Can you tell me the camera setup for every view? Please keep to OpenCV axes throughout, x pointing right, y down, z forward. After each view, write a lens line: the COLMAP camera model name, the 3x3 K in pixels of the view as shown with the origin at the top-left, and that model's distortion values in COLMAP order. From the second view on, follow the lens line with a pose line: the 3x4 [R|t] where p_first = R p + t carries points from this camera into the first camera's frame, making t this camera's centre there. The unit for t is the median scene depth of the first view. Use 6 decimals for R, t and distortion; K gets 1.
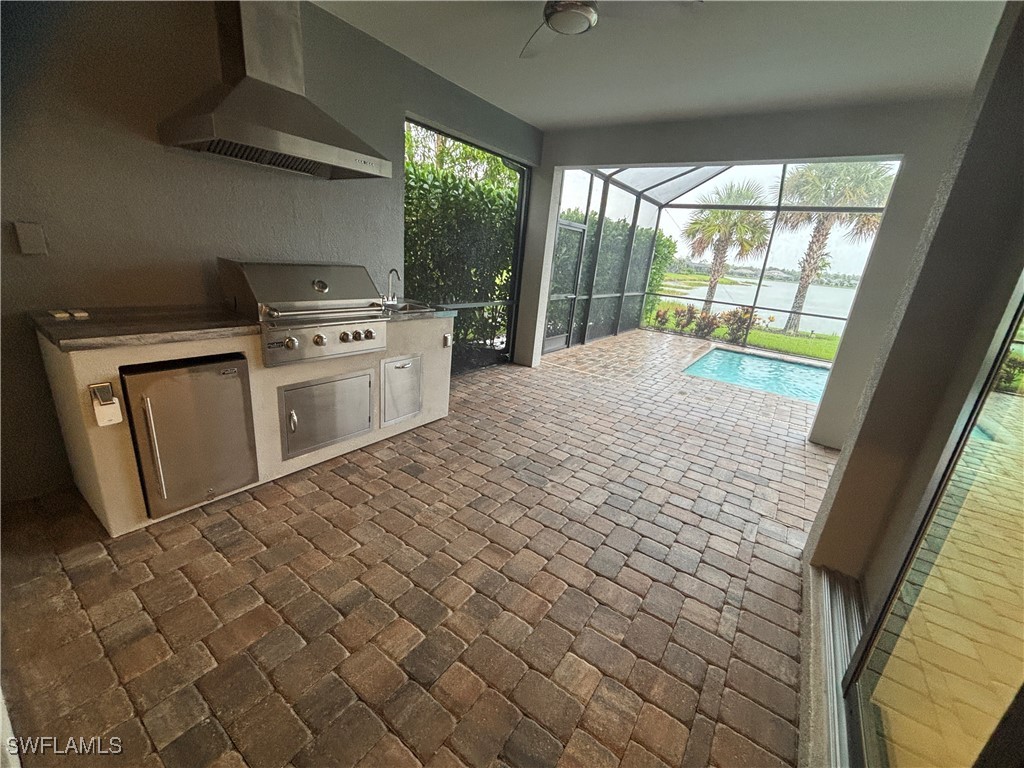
lens RADIAL K [[420.9, 0, 508.4], [0, 420.9, 385.3], [0, 0, 1]] dist [-0.000677, -0.000164]
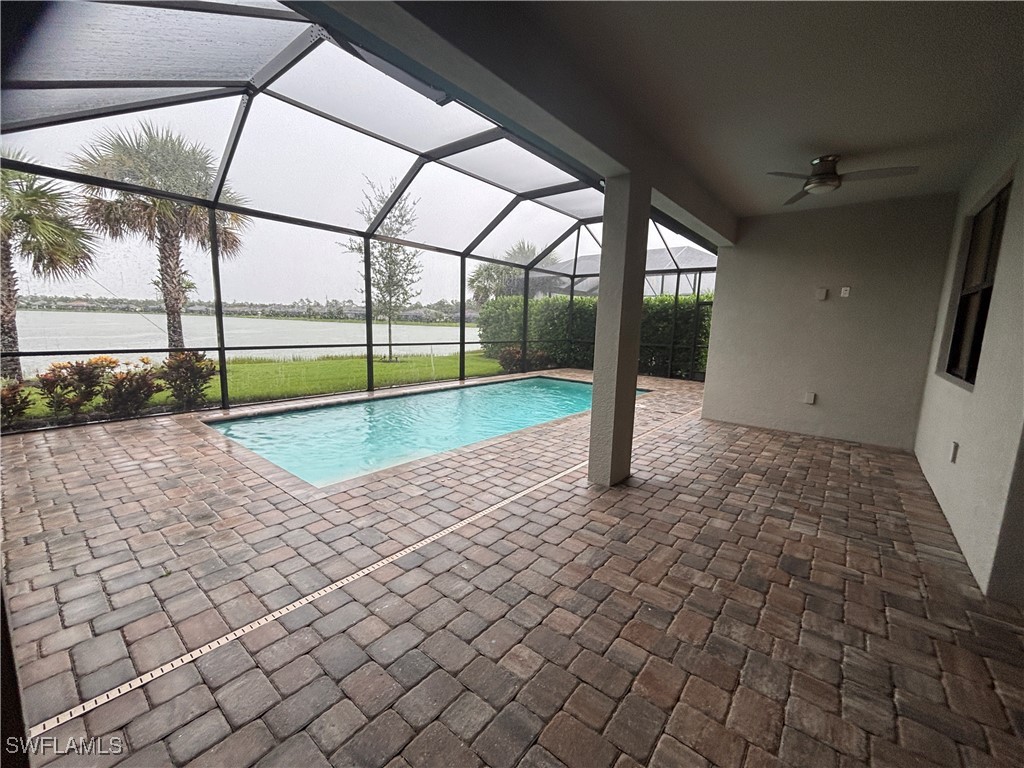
lens RADIAL K [[420.9, 0, 508.4], [0, 420.9, 385.3], [0, 0, 1]] dist [-0.000677, -0.000164]
pose [[0.072547, -0.241813, 0.967607, -0.062146], [0.281607, 0.935655, 0.212714, -0.218754], [-0.956783, 0.257053, 0.135975, 0.739065]]
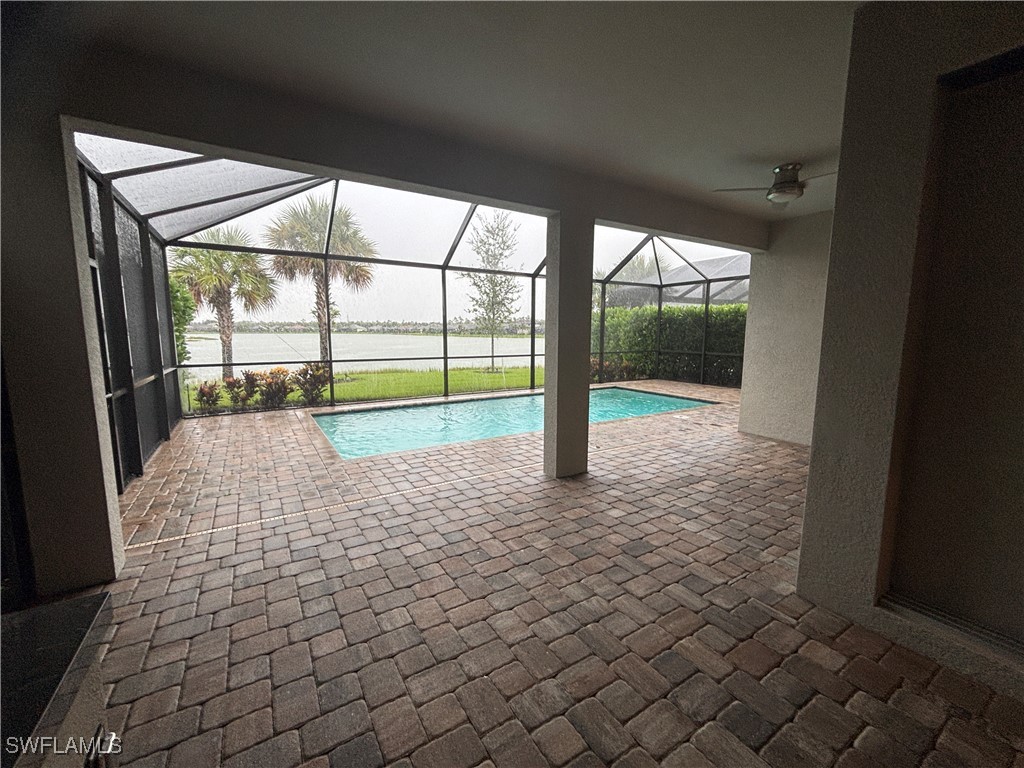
lens RADIAL K [[420.9, 0, 508.4], [0, 420.9, 385.3], [0, 0, 1]] dist [-0.000677, -0.000164]
pose [[0.390826, -0.211014, 0.895951, -0.130091], [0.313437, 0.945706, 0.086006, -0.142995], [-0.865455, 0.247211, 0.435746, 0.437081]]
